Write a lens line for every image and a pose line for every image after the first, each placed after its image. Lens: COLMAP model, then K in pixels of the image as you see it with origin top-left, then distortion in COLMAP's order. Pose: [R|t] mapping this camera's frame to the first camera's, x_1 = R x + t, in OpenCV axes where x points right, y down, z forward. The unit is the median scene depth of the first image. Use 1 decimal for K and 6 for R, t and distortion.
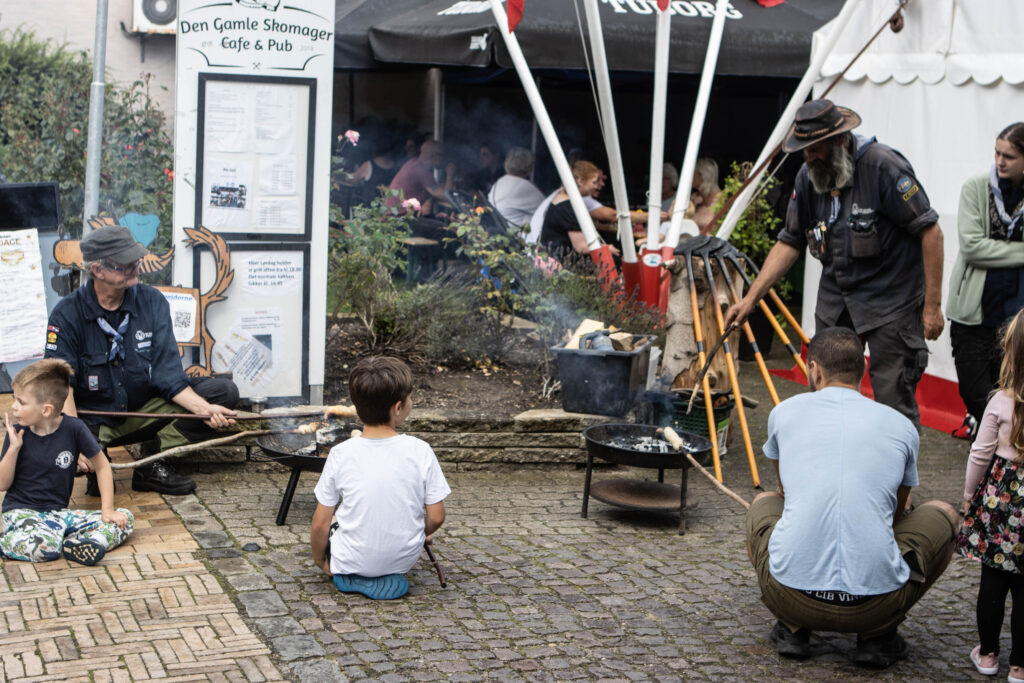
lens RADIAL K [[1808.9, 0, 512.0], [0, 1808.9, 341.5], [0, 0, 1]] dist [-0.060389, 0.051157]
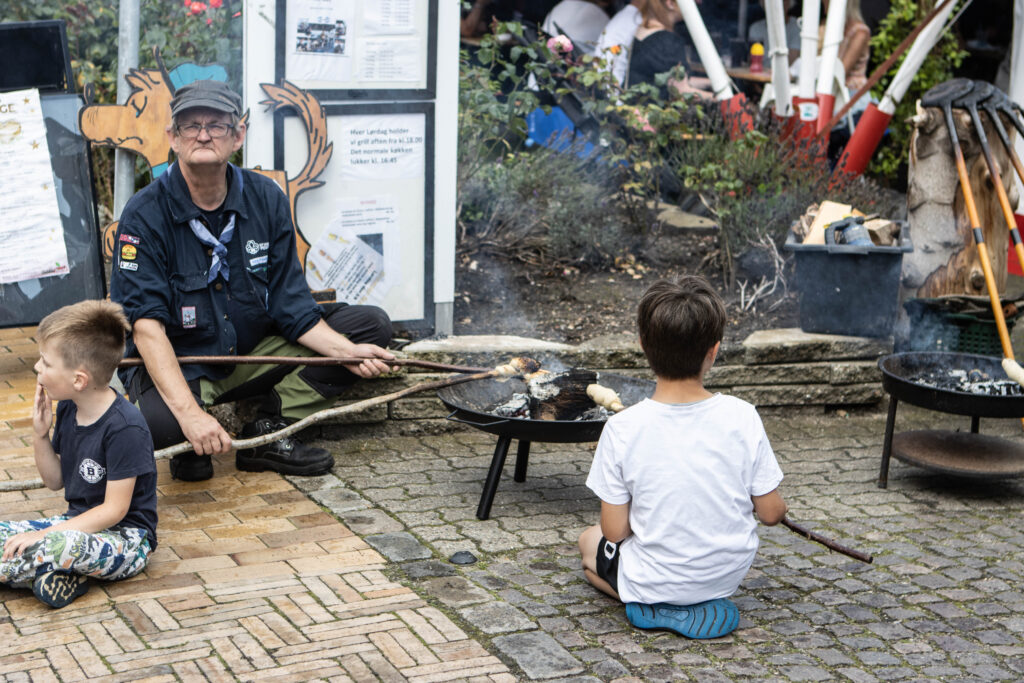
lens RADIAL K [[2205.4, 0, 512.0], [0, 2205.4, 341.5], [0, 0, 1]] dist [-0.015666, 0.067924]
pose [[0.997965, -0.026900, 0.057819, -0.137593], [0.023249, 0.997748, 0.062920, -0.015182], [-0.059382, -0.061448, 0.996342, 0.142425]]
